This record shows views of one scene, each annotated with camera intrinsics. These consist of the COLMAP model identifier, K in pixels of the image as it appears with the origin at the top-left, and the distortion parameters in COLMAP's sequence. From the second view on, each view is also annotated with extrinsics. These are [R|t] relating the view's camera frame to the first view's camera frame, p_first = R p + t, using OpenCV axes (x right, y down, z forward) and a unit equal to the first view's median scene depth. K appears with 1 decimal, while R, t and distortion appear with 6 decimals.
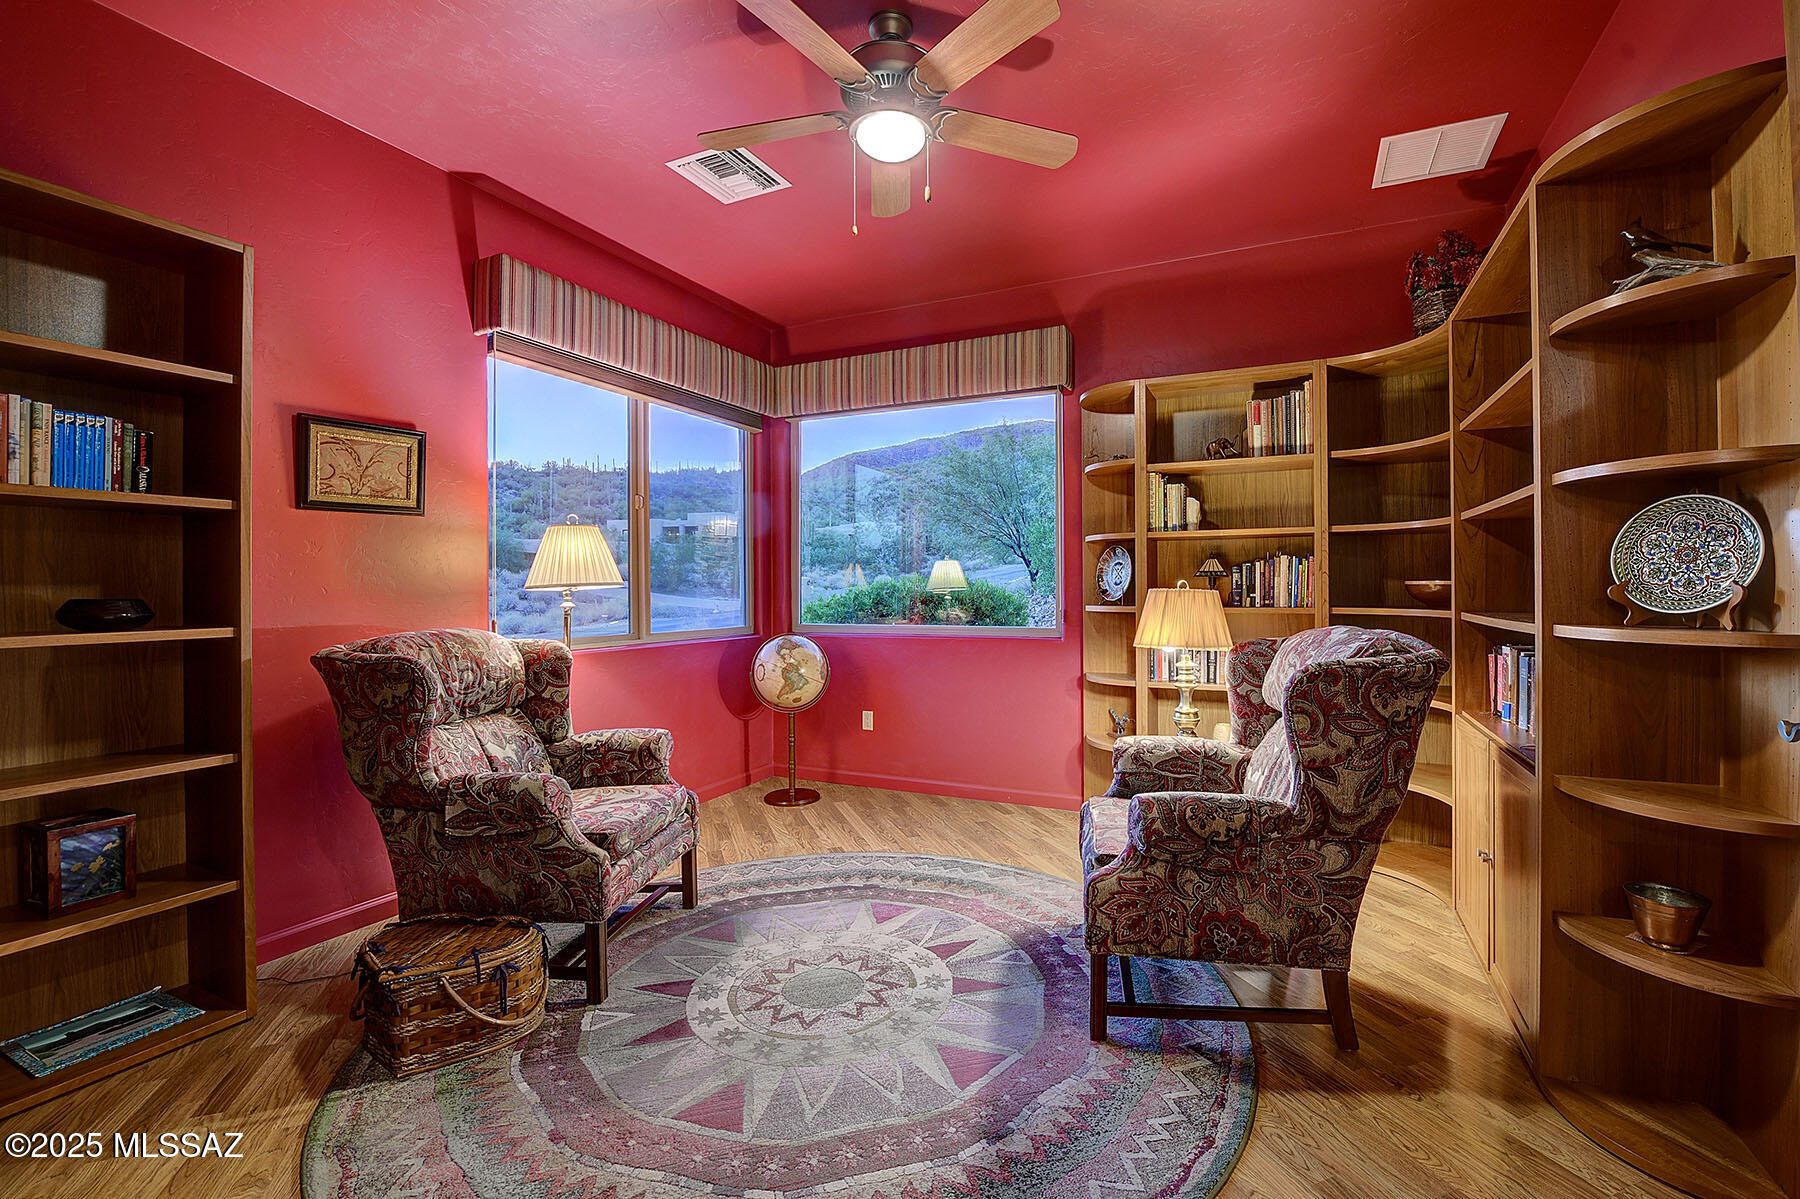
lens RADIAL K [[727.8, 0, 896.4], [0, 727.8, 591.6], [0, 0, 1]] dist [-0.030018, -0.000001]
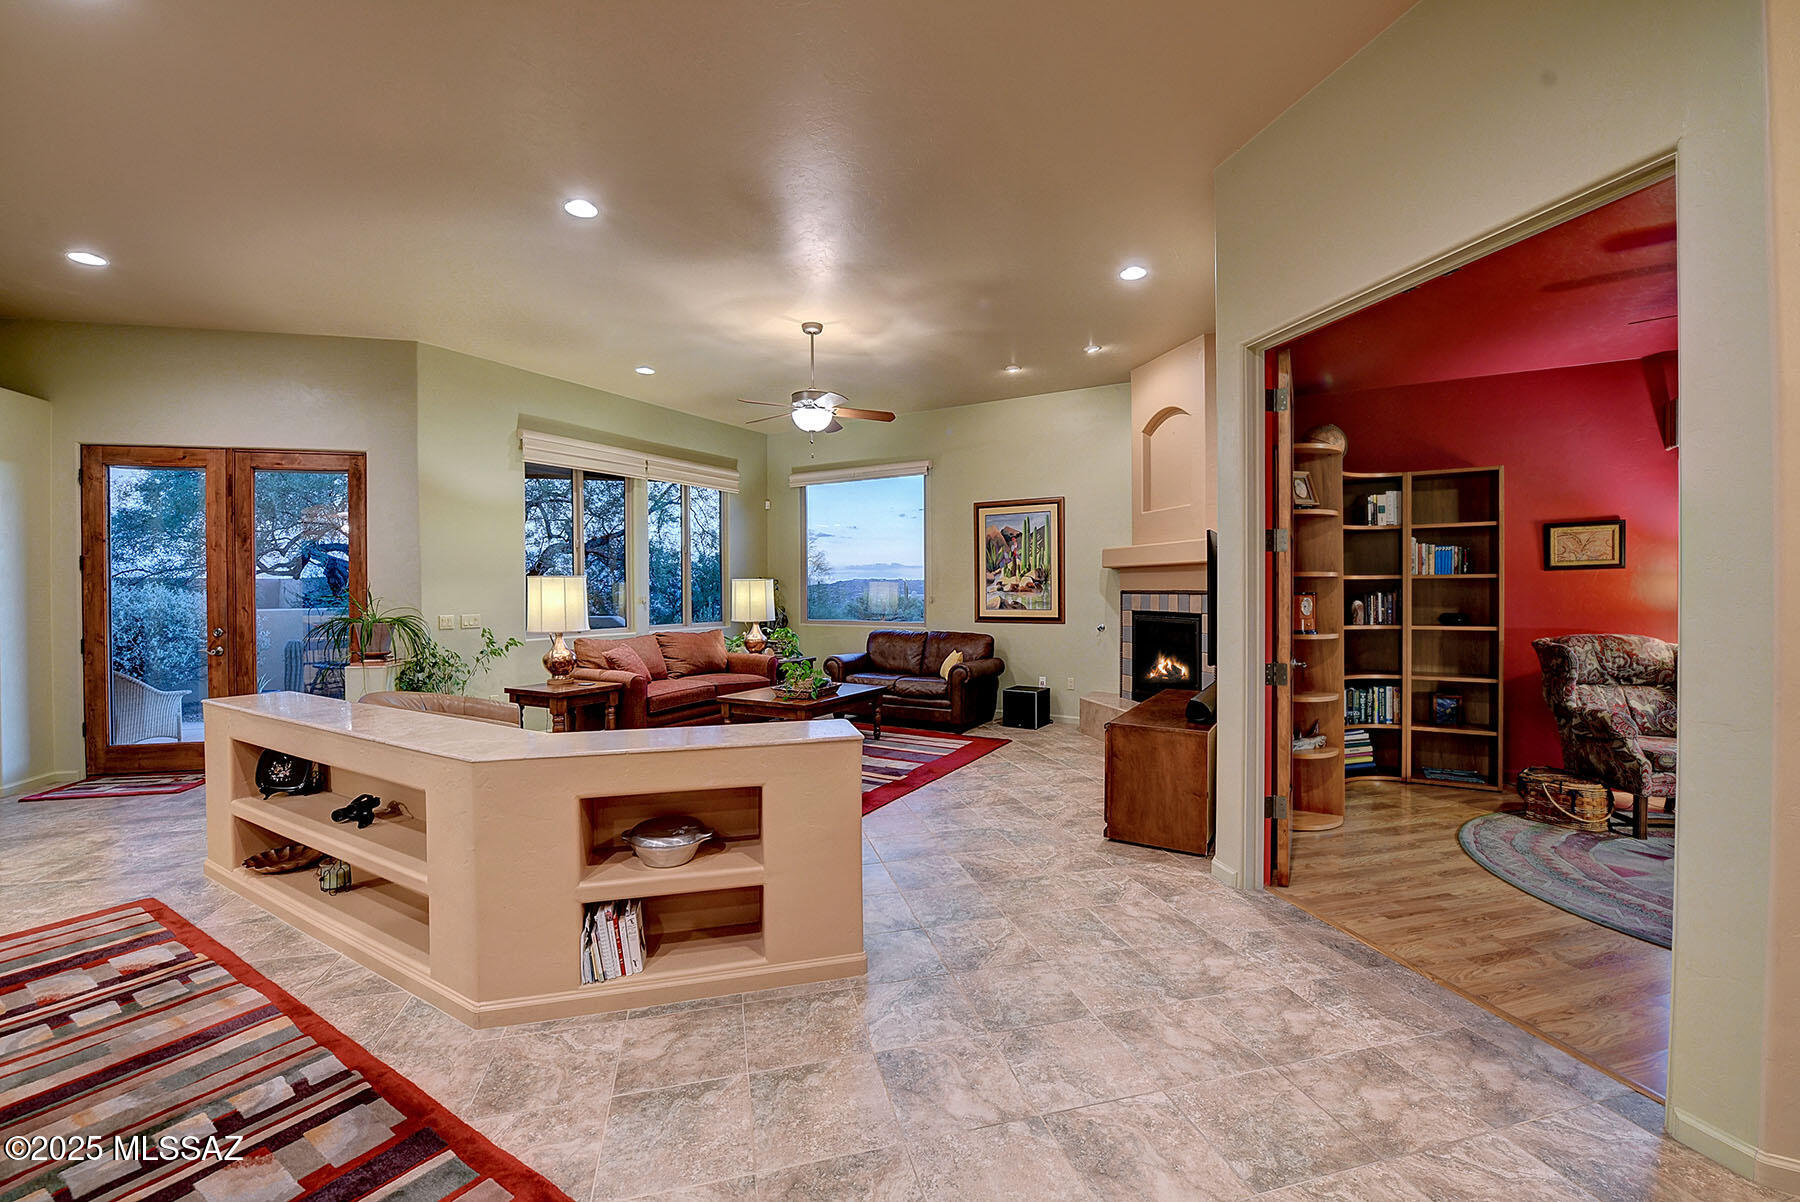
lens RADIAL K [[766.6, 0, 889.3], [0, 766.6, 596.2], [0, 0, 1]] dist [-0.001176, -0.000274]
pose [[-0.112704, 0.021279, -0.993401, 1.490773], [0.005770, 0.999768, 0.020761, -0.094204], [0.993612, -0.003392, -0.112801, -0.598854]]
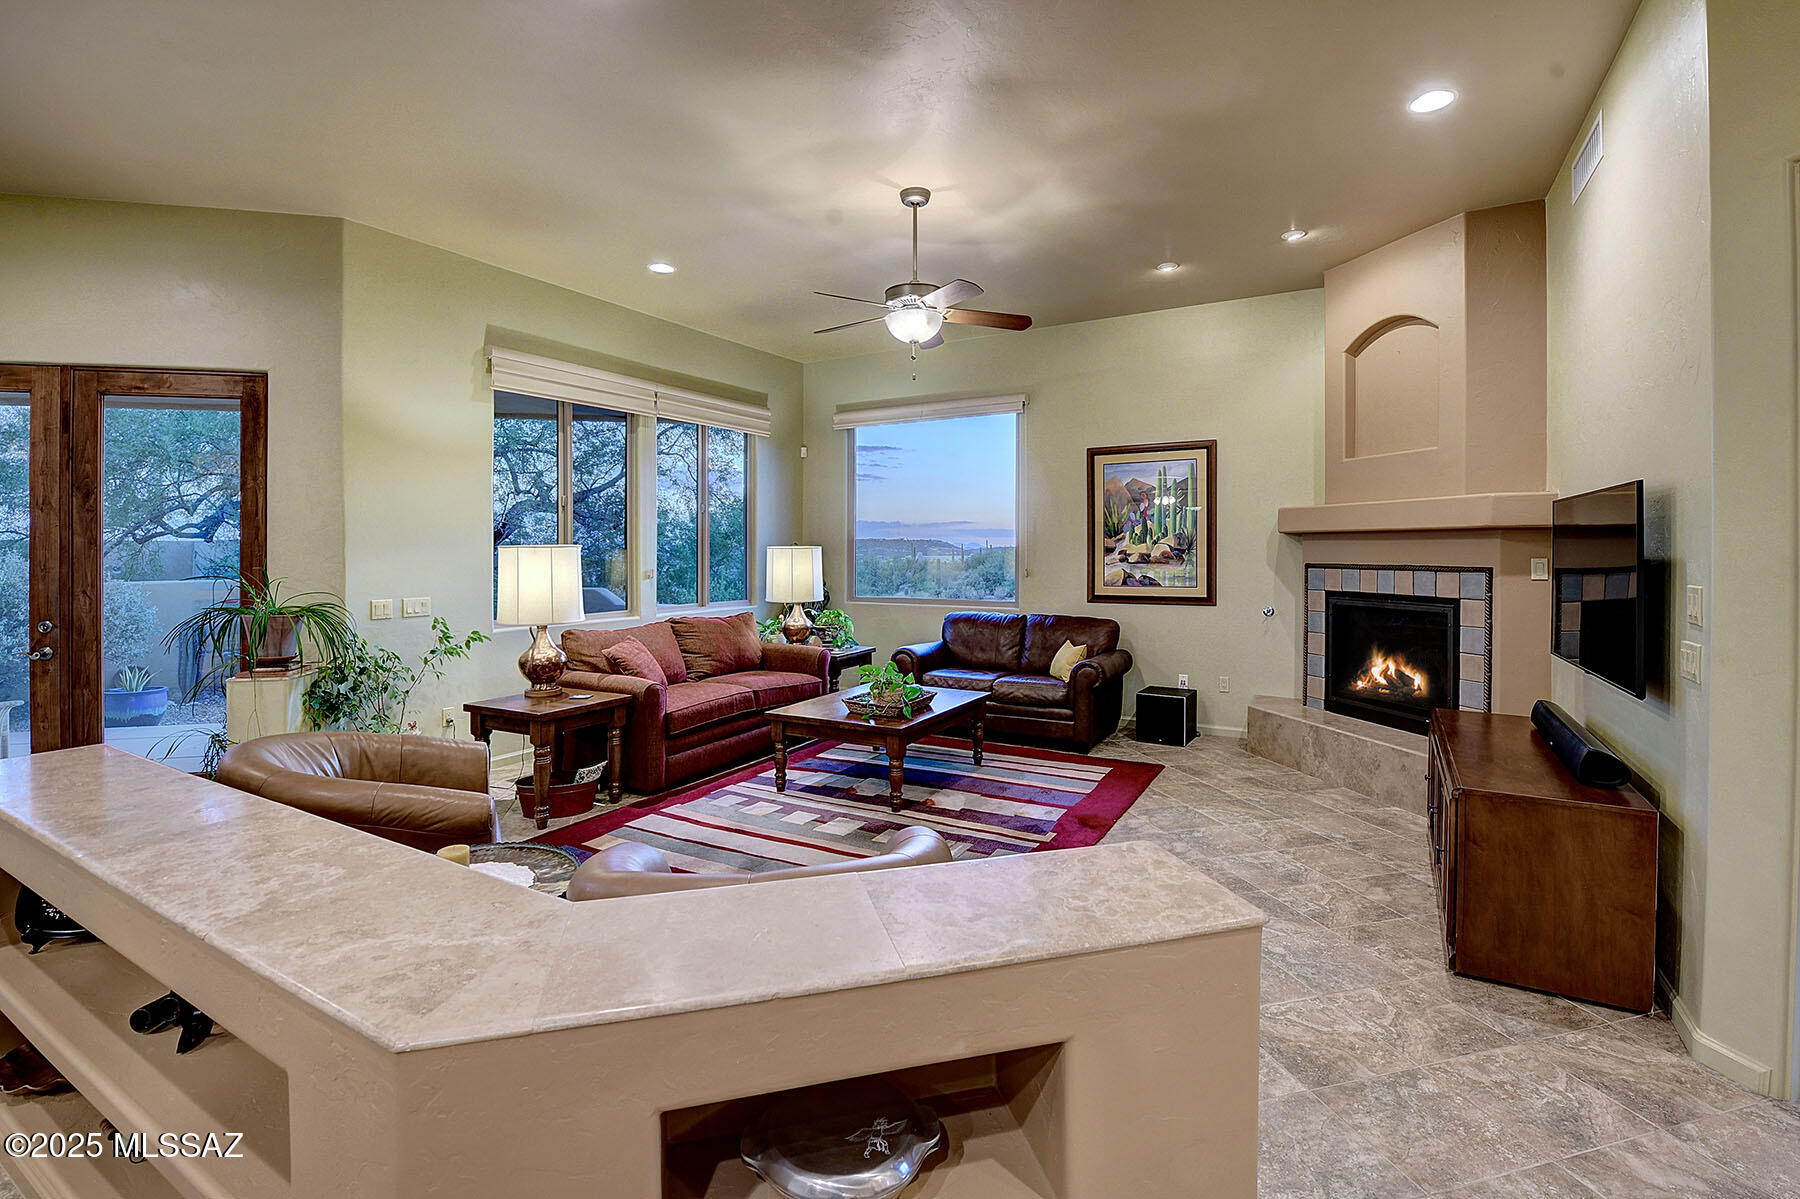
lens RADIAL K [[814.5, 0, 920.4], [0, 814.5, 539.5], [0, 0, 1]] dist [-0.003150, -0.000070]
pose [[-0.063351, 0.000732, -0.997991, 0.864105], [0.007378, 0.999973, 0.000265, -0.128891], [0.997964, -0.007346, -0.063355, -1.021764]]
